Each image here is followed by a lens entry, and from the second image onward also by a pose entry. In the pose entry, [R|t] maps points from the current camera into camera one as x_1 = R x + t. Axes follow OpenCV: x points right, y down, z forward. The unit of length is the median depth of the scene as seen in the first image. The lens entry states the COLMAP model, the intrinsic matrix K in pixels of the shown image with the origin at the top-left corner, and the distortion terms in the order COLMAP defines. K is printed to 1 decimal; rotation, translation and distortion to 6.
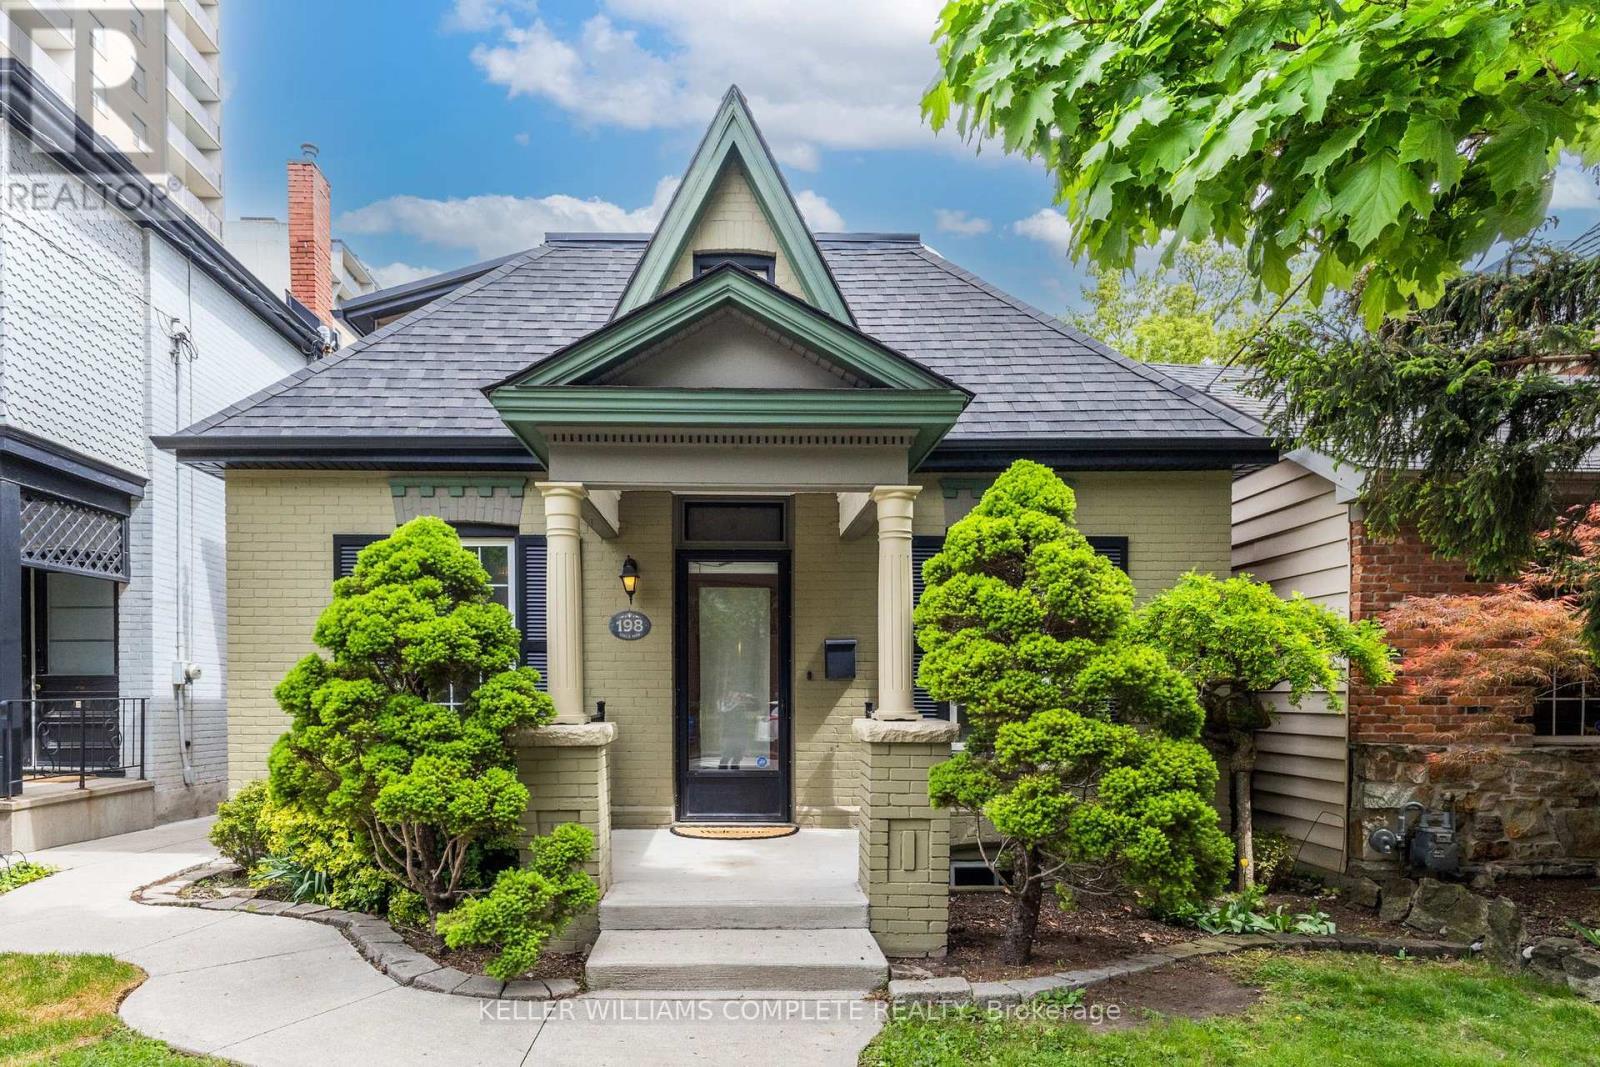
lens RADIAL K [[745.3, 0, 793.0], [0, 745.3, 513.6], [0, 0, 1]] dist [0.003820, 0.000810]
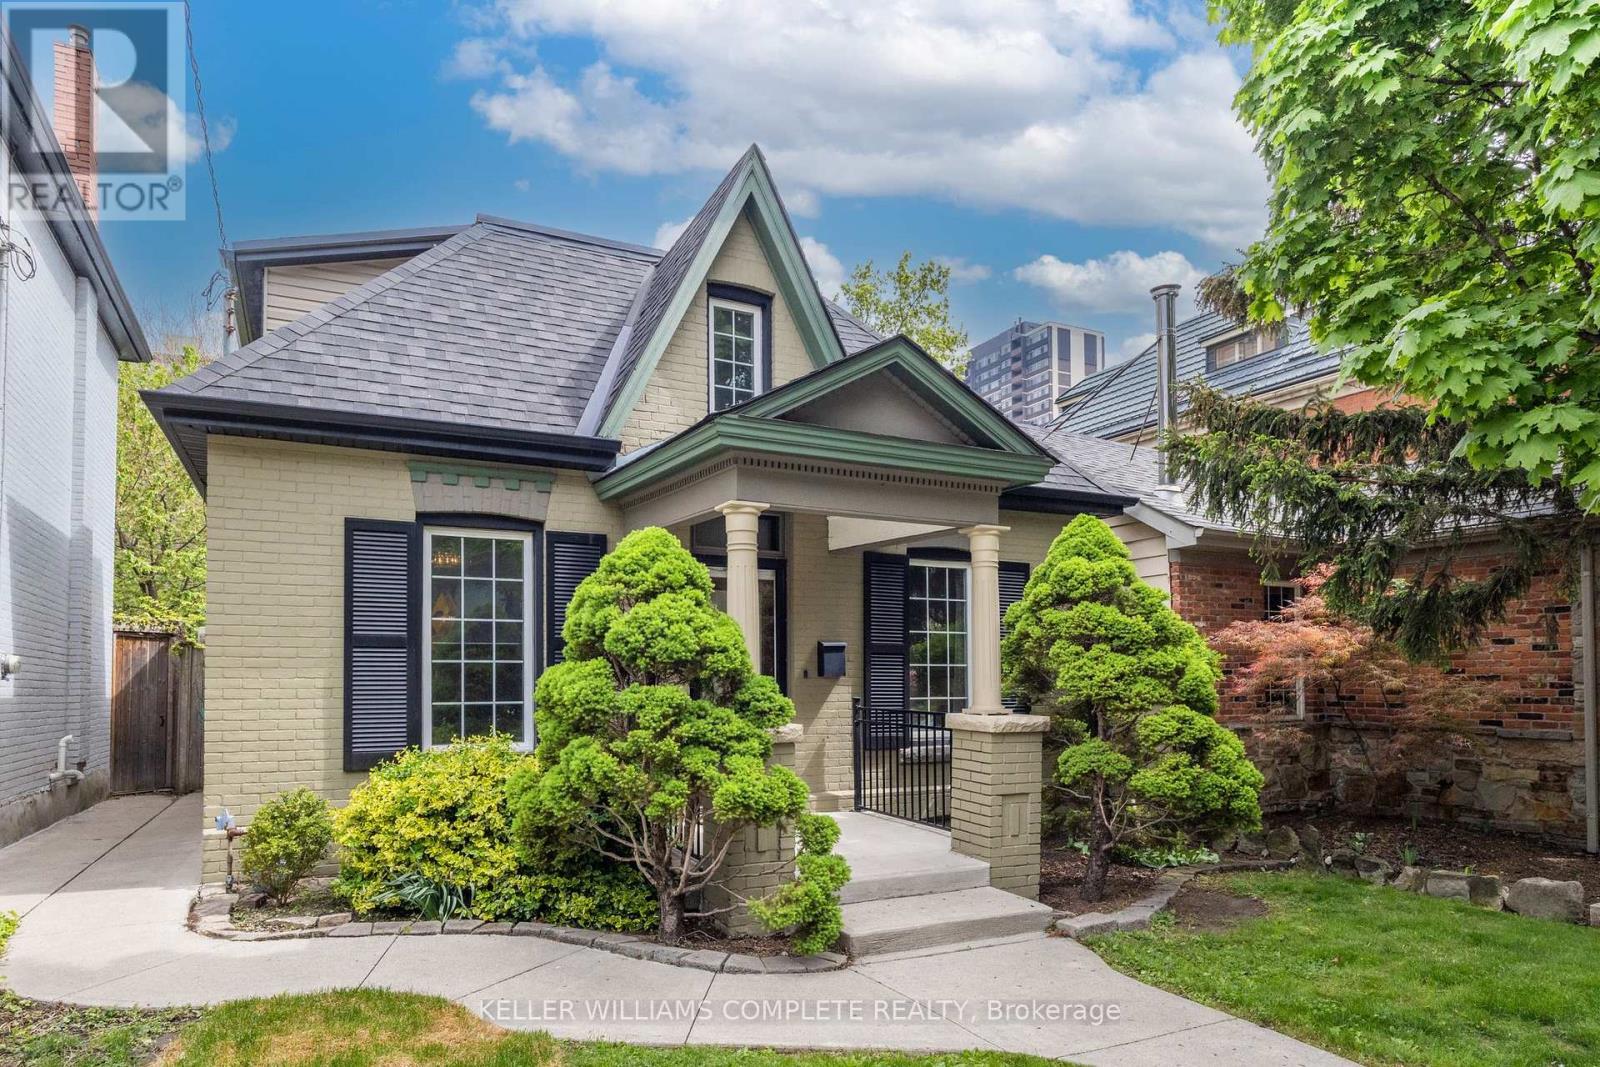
lens RADIAL K [[709.1, 0, 799.7], [0, 709.1, 466.6], [0, 0, 1]] dist [-0.000964, -0.000165]
pose [[0.936166, 0.100128, 0.336997, -0.575809], [-0.079605, 0.994060, -0.074214, -0.021183], [-0.342426, 0.042650, 0.938576, -0.023470]]
